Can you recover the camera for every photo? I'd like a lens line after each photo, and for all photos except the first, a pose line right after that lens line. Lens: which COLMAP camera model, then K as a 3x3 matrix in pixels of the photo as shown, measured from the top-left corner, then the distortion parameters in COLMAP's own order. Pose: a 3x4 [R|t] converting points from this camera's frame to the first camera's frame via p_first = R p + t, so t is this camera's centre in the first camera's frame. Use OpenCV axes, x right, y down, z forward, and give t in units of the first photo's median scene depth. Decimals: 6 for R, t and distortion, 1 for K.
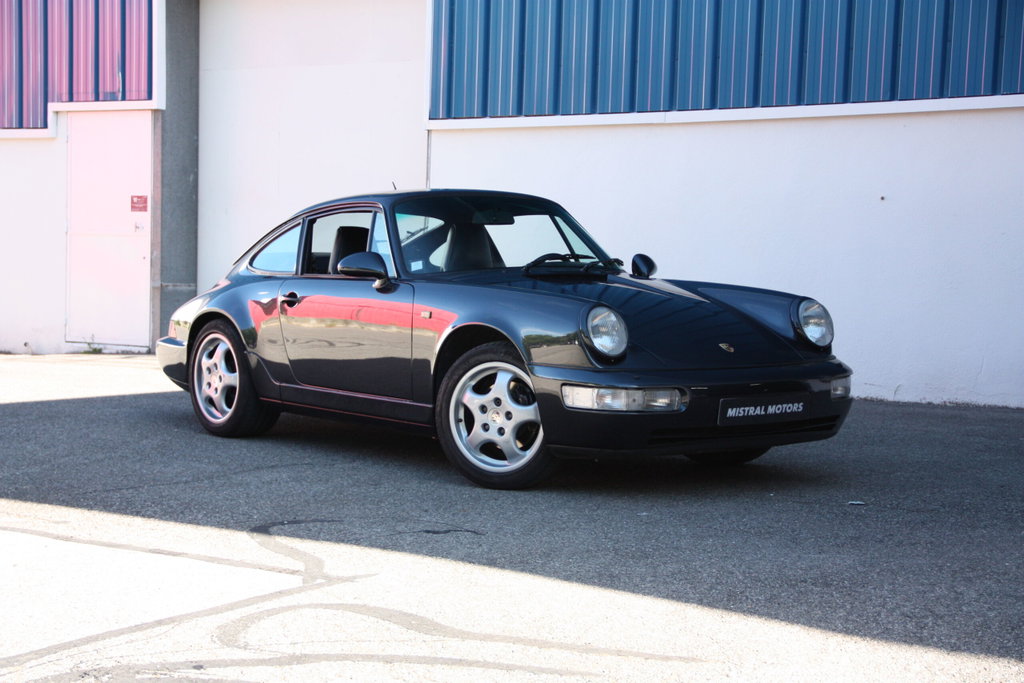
lens RADIAL K [[1817.4, 0, 506.1], [0, 1817.4, 342.7], [0, 0, 1]] dist [0.196108, 0.000000]
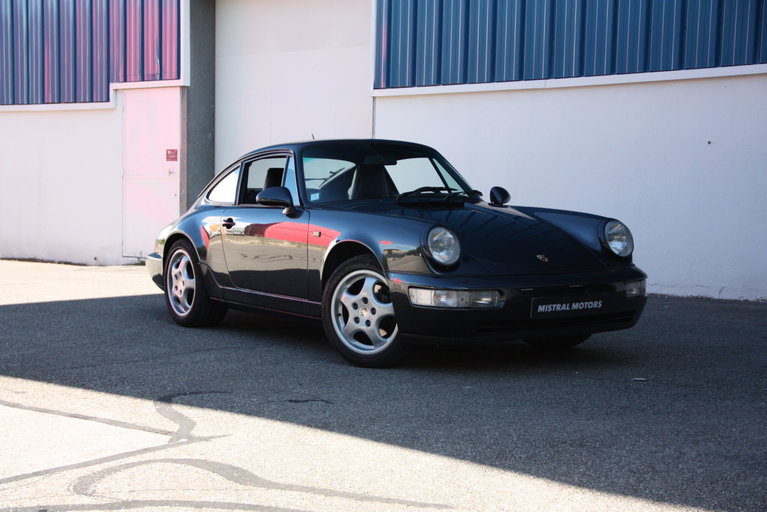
lens RADIAL K [[1313.1, 0, 388.1], [0, 1313.1, 254.9], [0, 0, 1]] dist [0.176170, 0.000000]
pose [[0.995523, -0.005080, -0.094384, 0.090475], [0.004985, 0.999987, -0.001243, 0.001024], [0.094389, 0.000767, 0.995535, 0.058104]]
